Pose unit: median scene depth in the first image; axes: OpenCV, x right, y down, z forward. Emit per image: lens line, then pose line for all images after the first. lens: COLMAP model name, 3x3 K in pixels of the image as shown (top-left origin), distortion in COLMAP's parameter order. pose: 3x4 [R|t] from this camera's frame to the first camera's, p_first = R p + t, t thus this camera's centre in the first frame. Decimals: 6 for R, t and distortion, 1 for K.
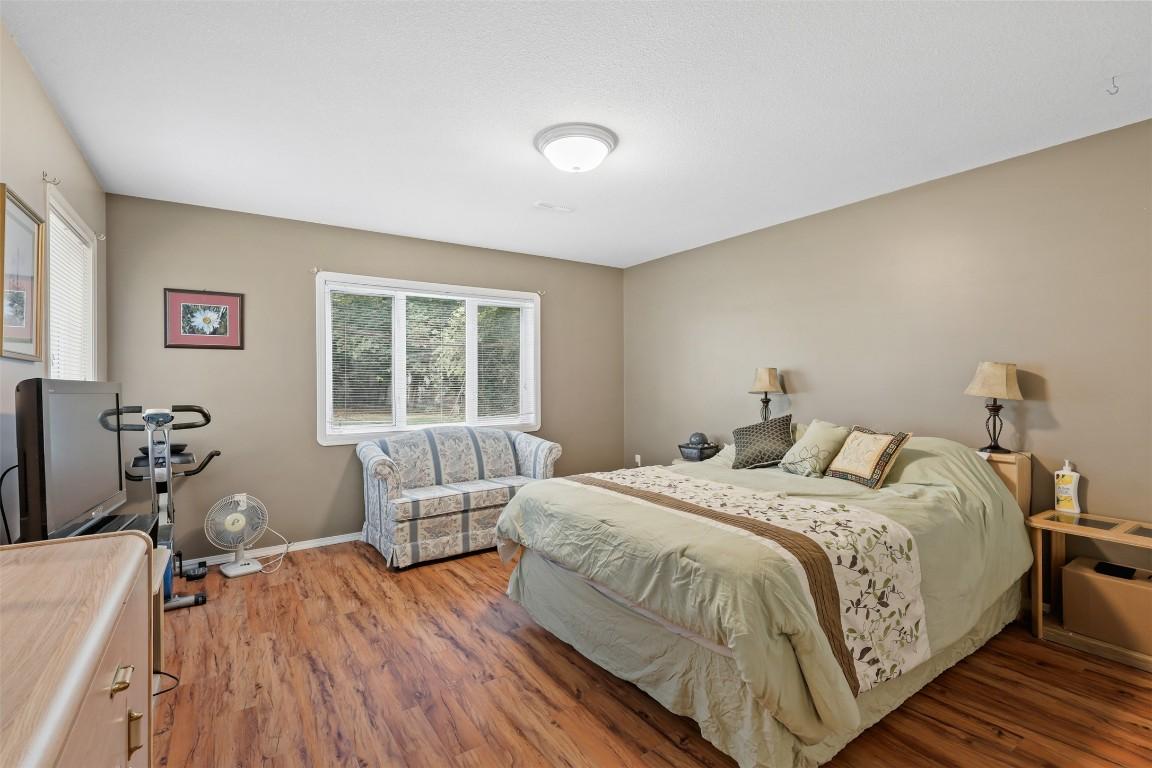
lens RADIAL K [[526.1, 0, 576.7], [0, 526.1, 381.2], [0, 0, 1]] dist [0.004172, -0.000886]
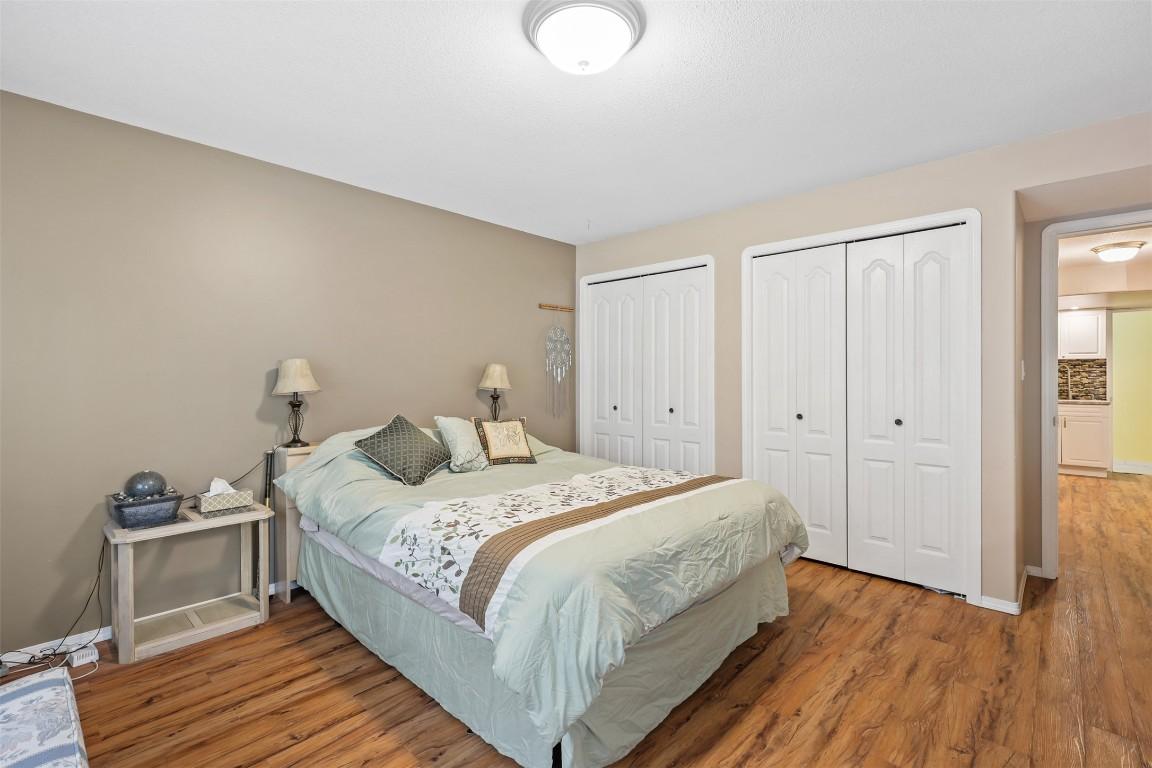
lens RADIAL K [[526.1, 0, 575.7], [0, 526.1, 371.9], [0, 0, 1]] dist [0.004172, -0.000886]
pose [[-0.208231, 0.009634, 0.978032, -0.829039], [0.017299, 0.999831, -0.006166, -0.004710], [-0.977927, 0.015635, -0.208363, 1.415525]]
